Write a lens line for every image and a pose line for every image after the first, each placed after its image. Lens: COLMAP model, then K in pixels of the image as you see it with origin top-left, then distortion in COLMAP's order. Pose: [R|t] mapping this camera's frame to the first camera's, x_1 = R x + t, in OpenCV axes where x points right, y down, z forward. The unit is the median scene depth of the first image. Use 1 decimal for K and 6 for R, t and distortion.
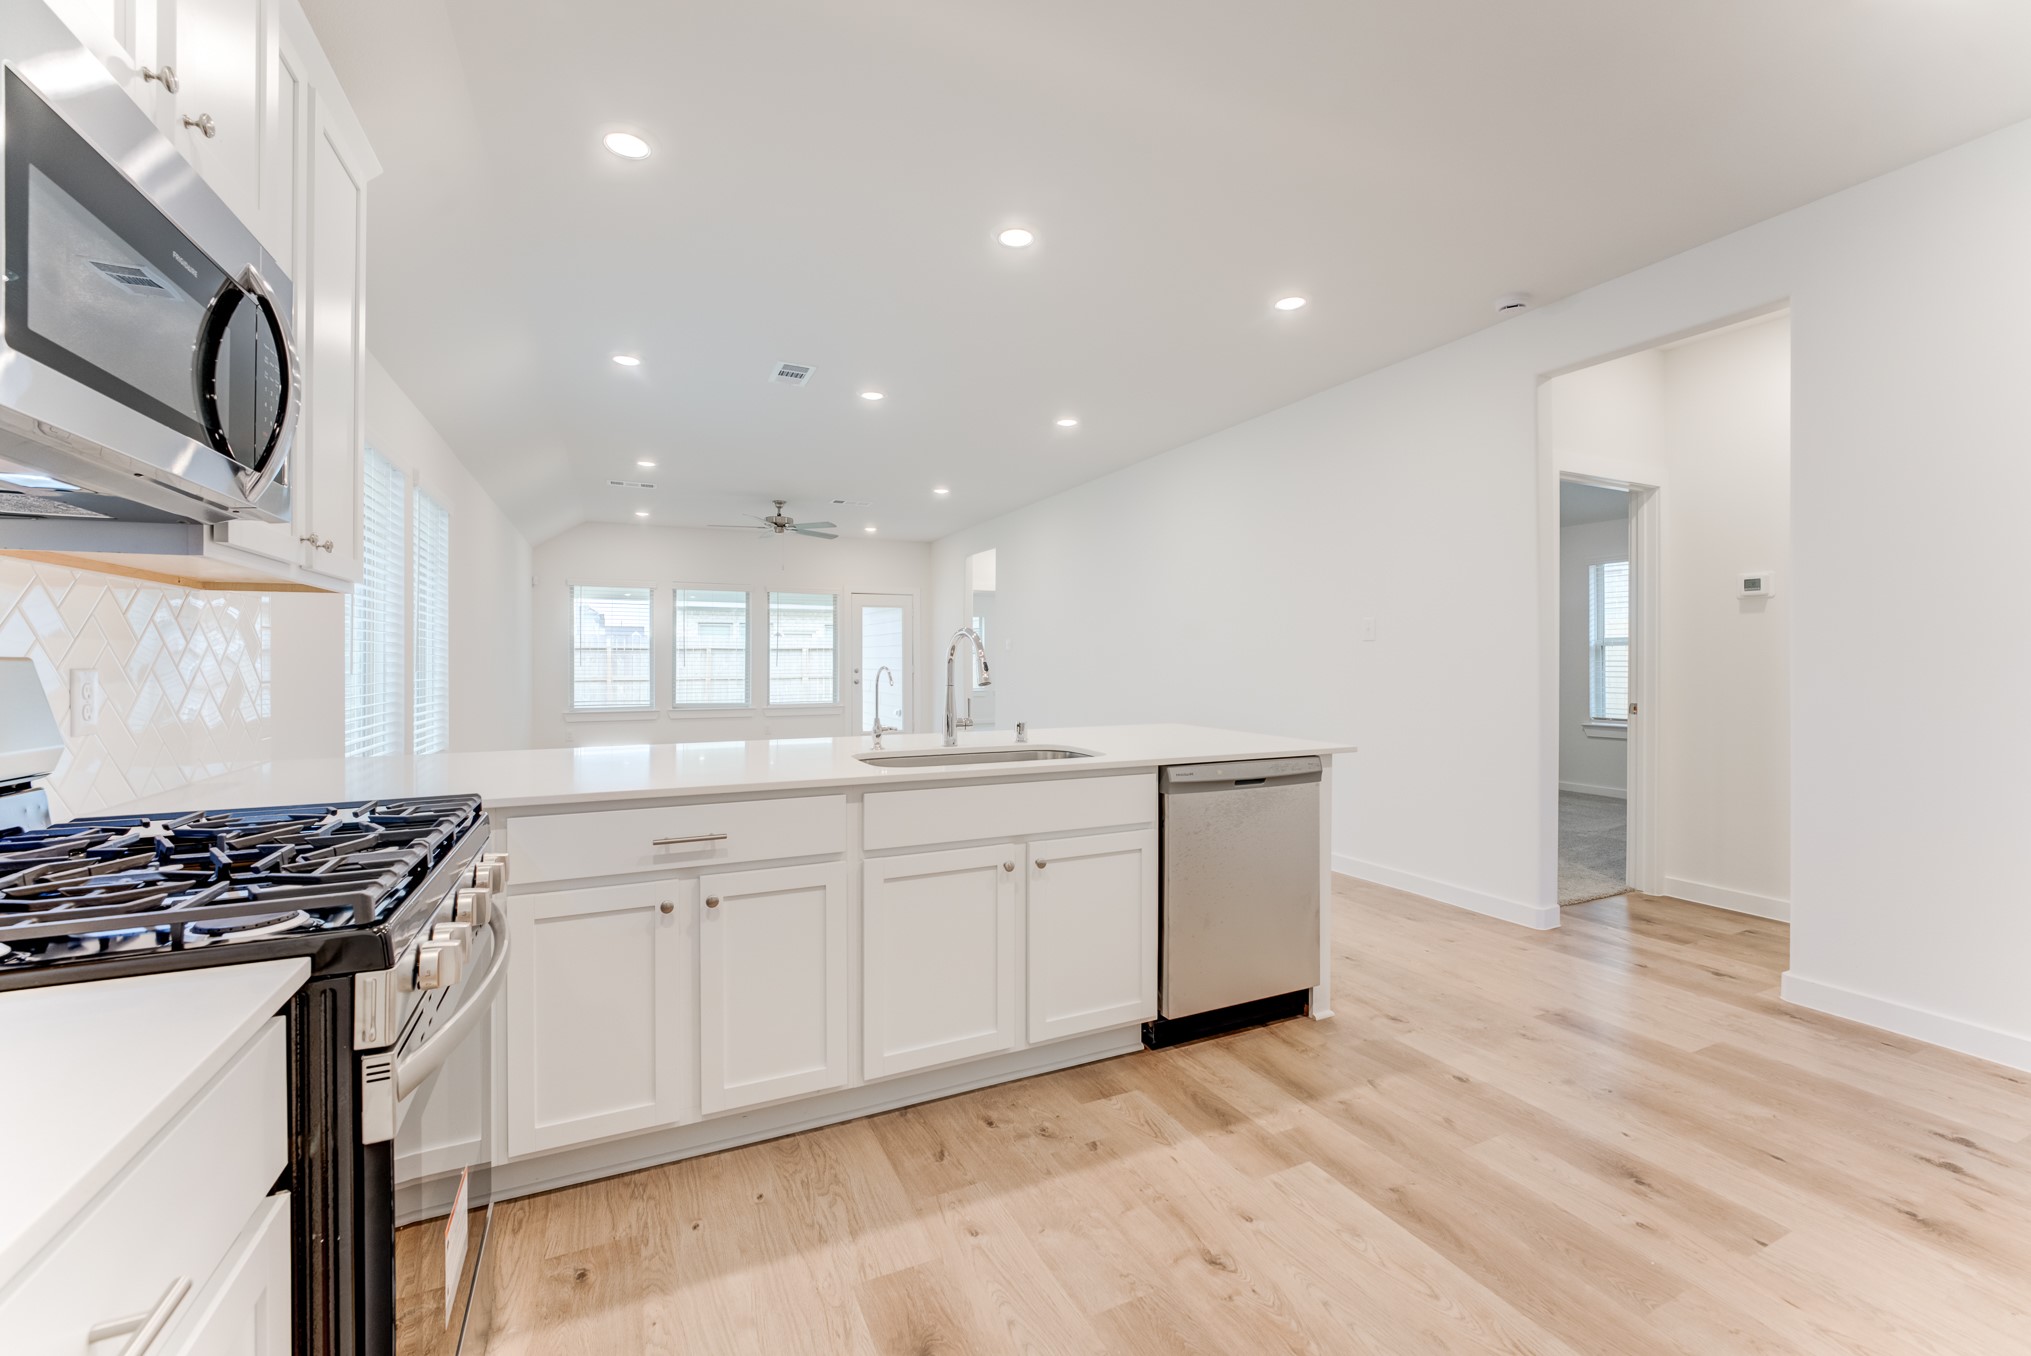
lens RADIAL K [[835.9, 0, 1020.9], [0, 835.9, 657.9], [0, 0, 1]] dist [-0.011506, -0.000031]
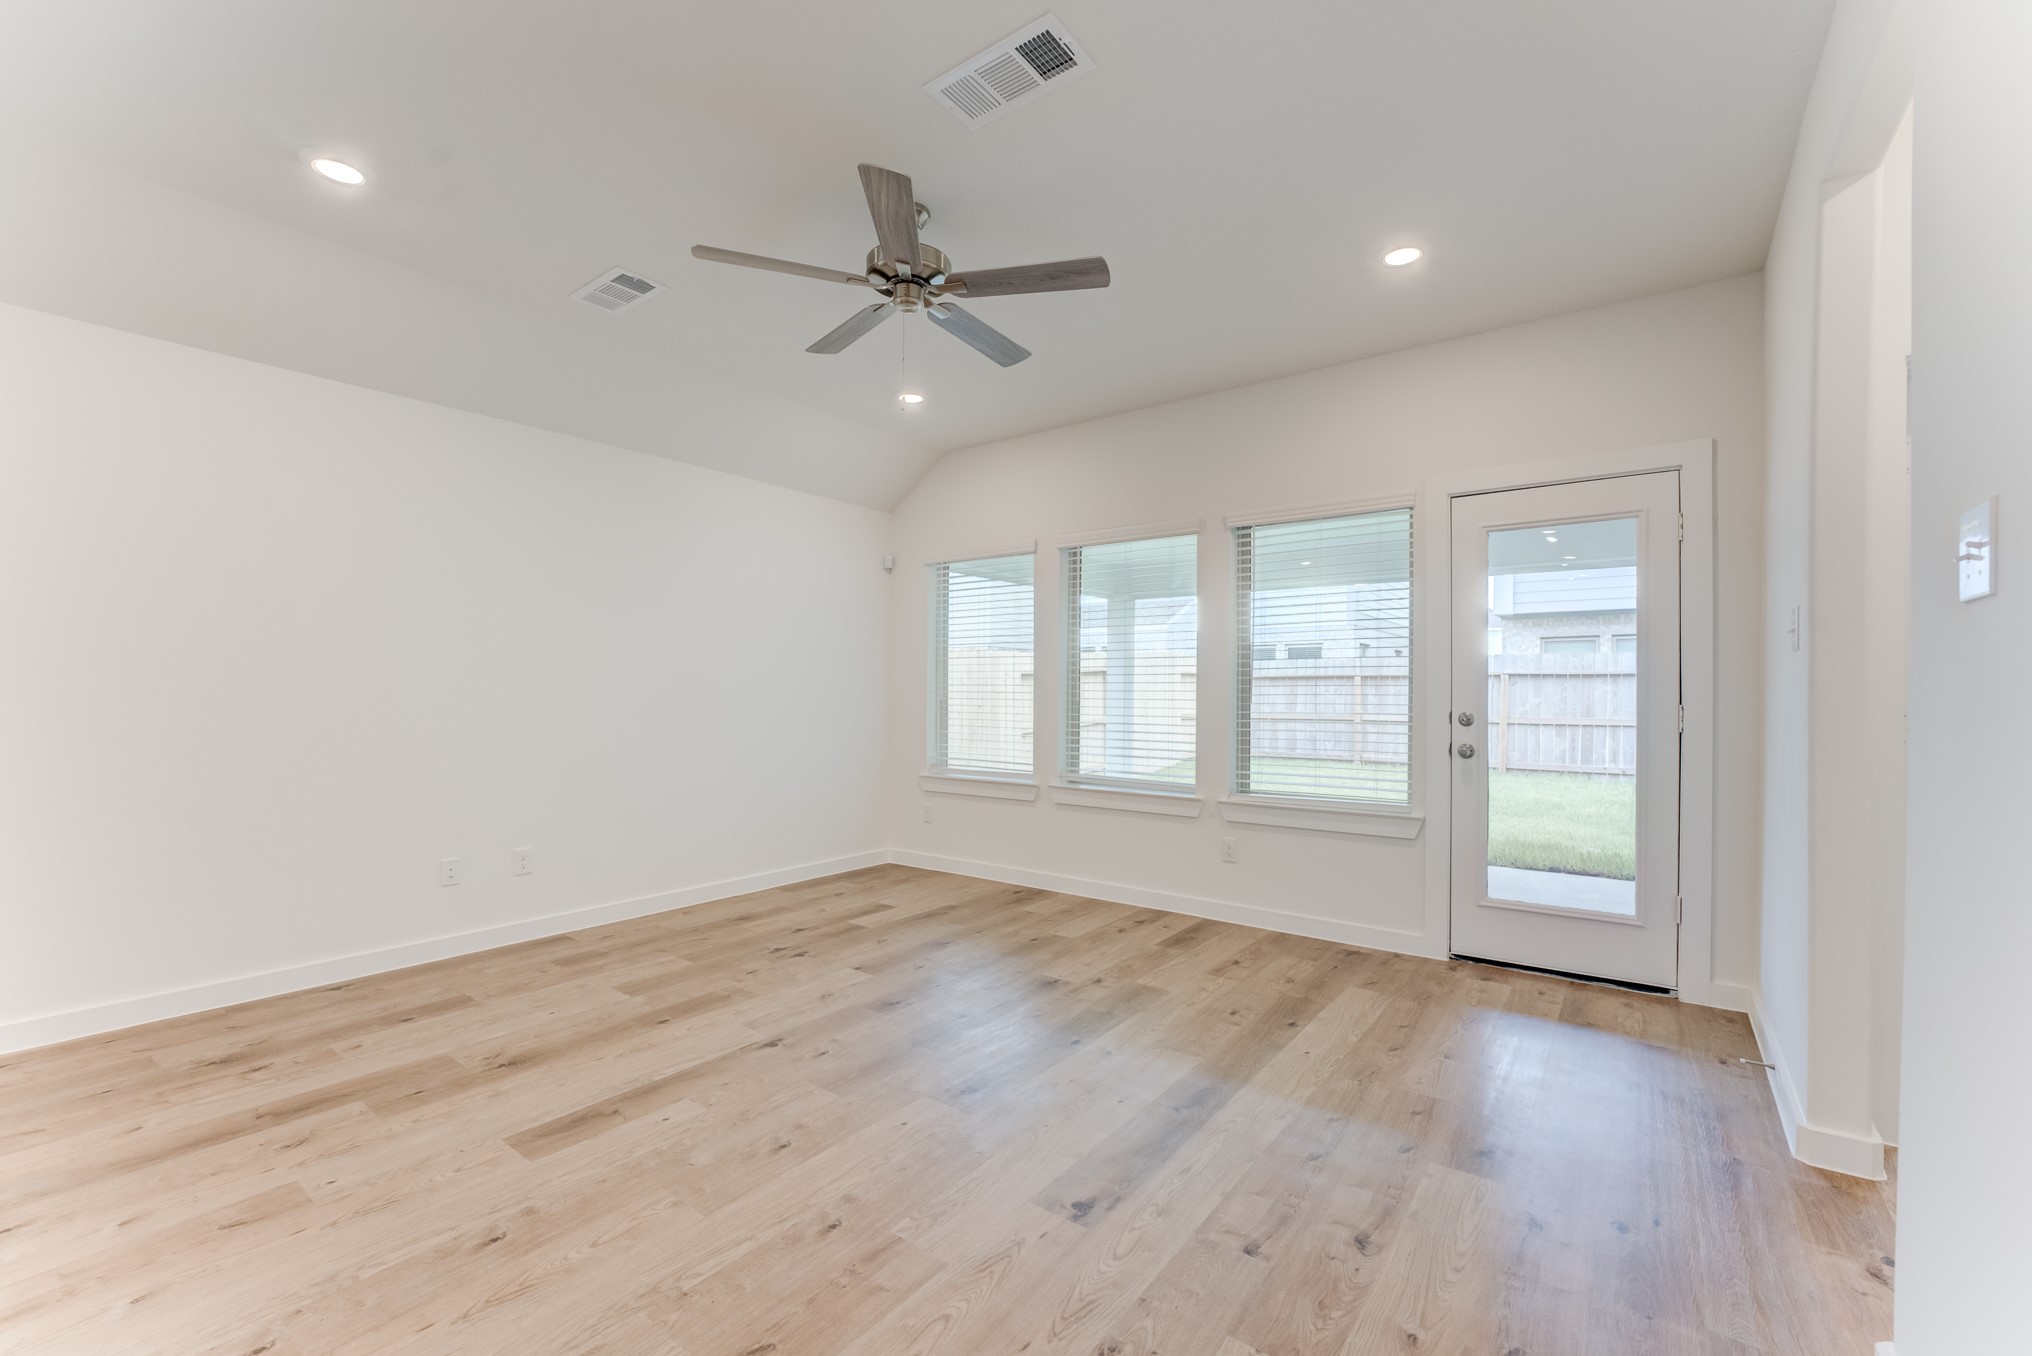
lens RADIAL K [[820.9, 0, 1024.1], [0, 820.9, 682.5], [0, 0, 1]] dist [-0.009209, 0.000485]
pose [[0.457824, -0.006915, -0.889016, 0.100538], [-0.002502, 0.999956, -0.009066, 0.011206], [0.889039, 0.006375, 0.457786, 3.235465]]
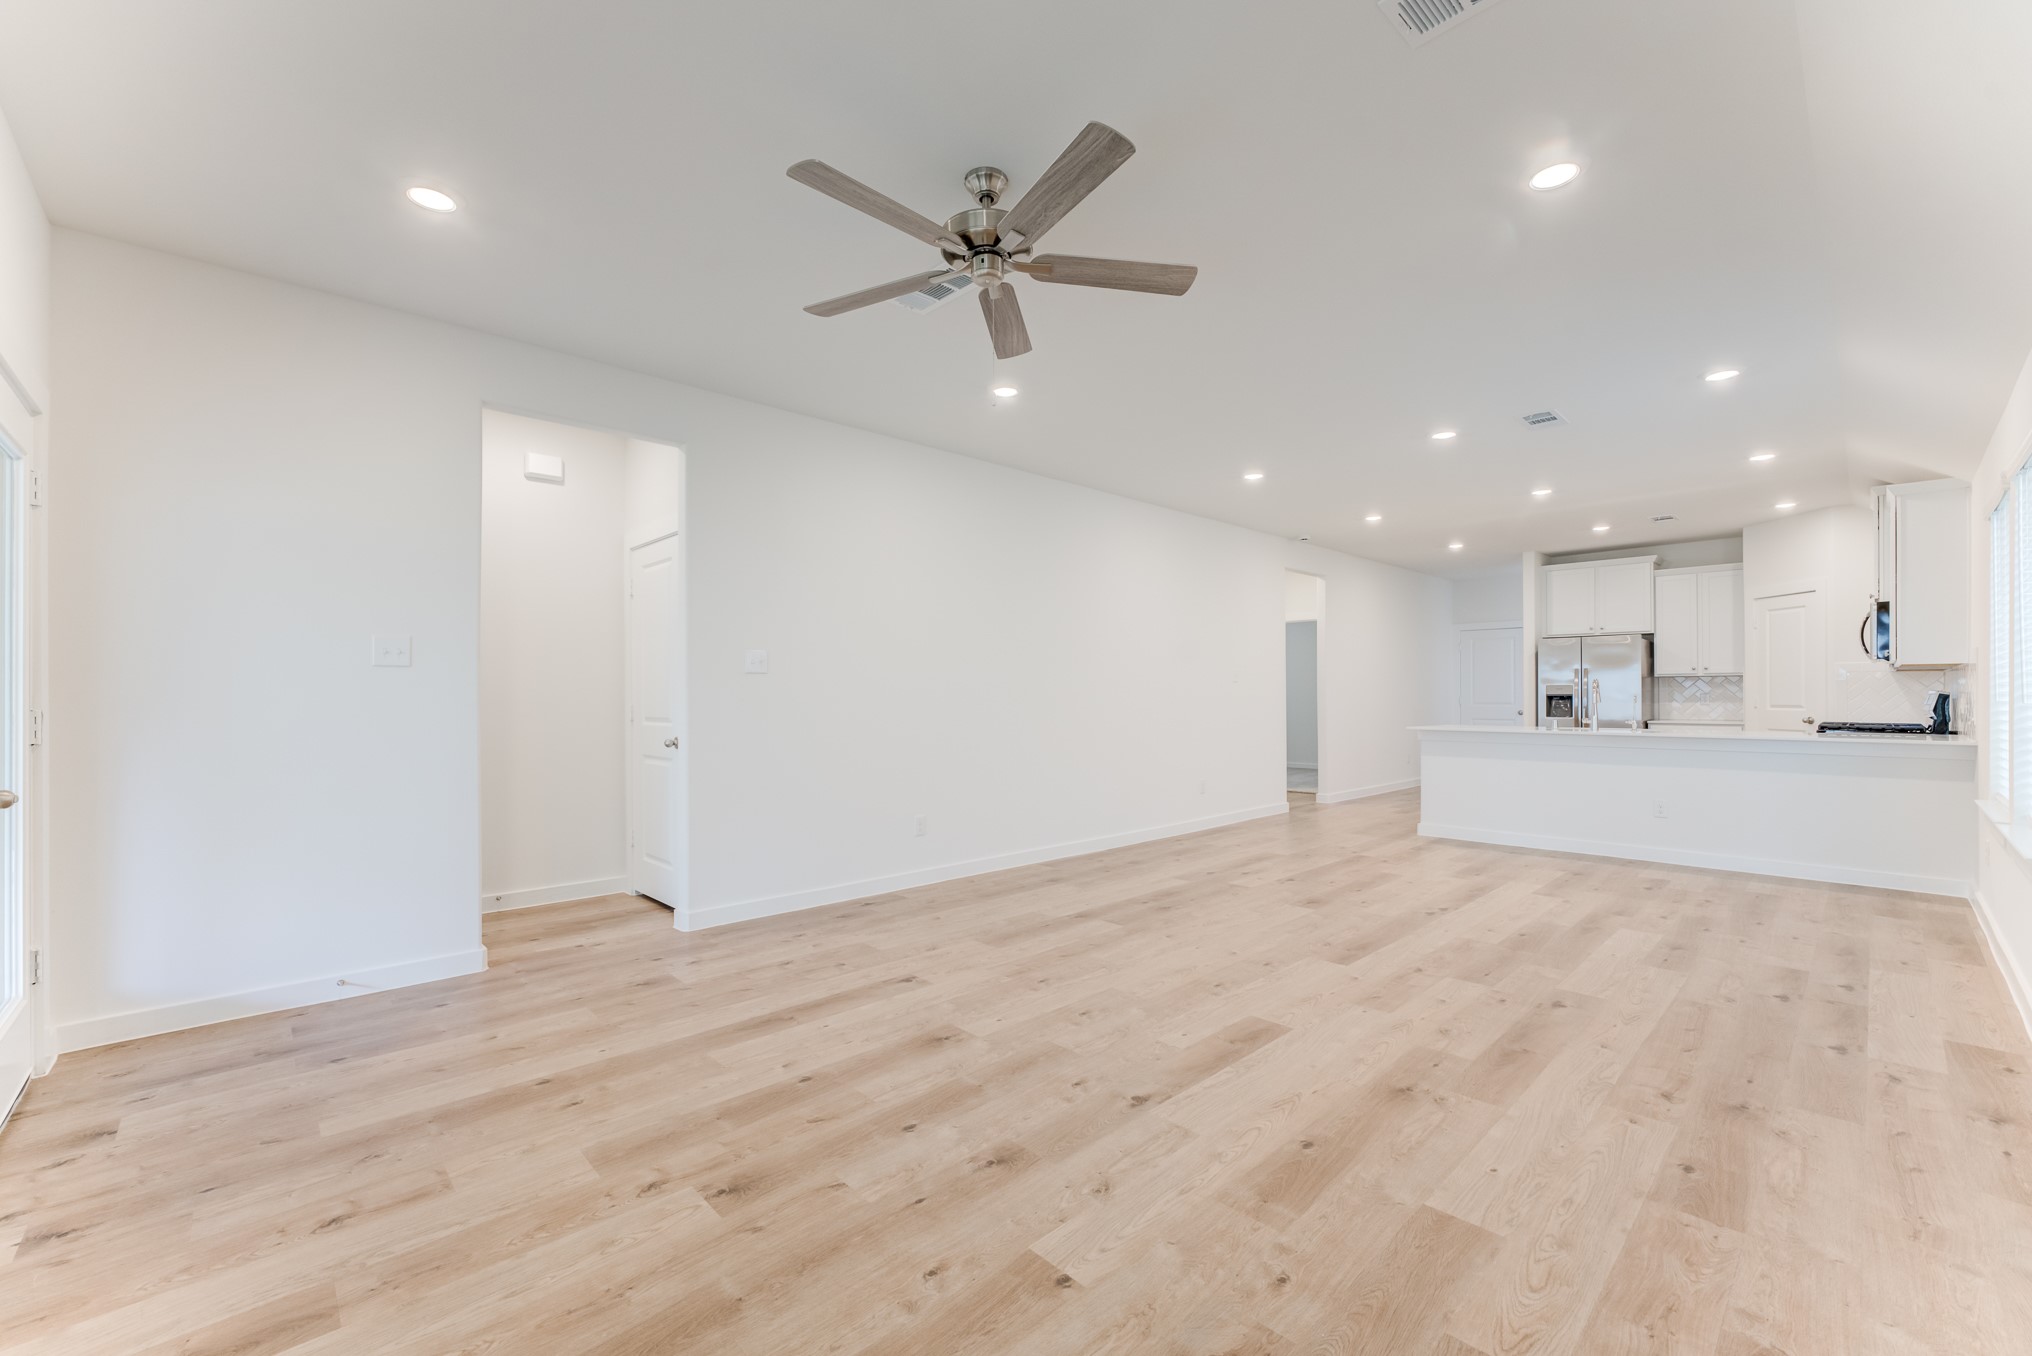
lens RADIAL K [[812.6, 0, 1022.6], [0, 812.6, 689.0], [0, 0, 1]] dist [-0.012048, 0.000534]
pose [[-0.304030, 0.011905, 0.952588, -2.105585], [0.000629, 0.999924, -0.012296, 0.018339], [-0.952662, -0.003139, -0.304014, 3.923973]]
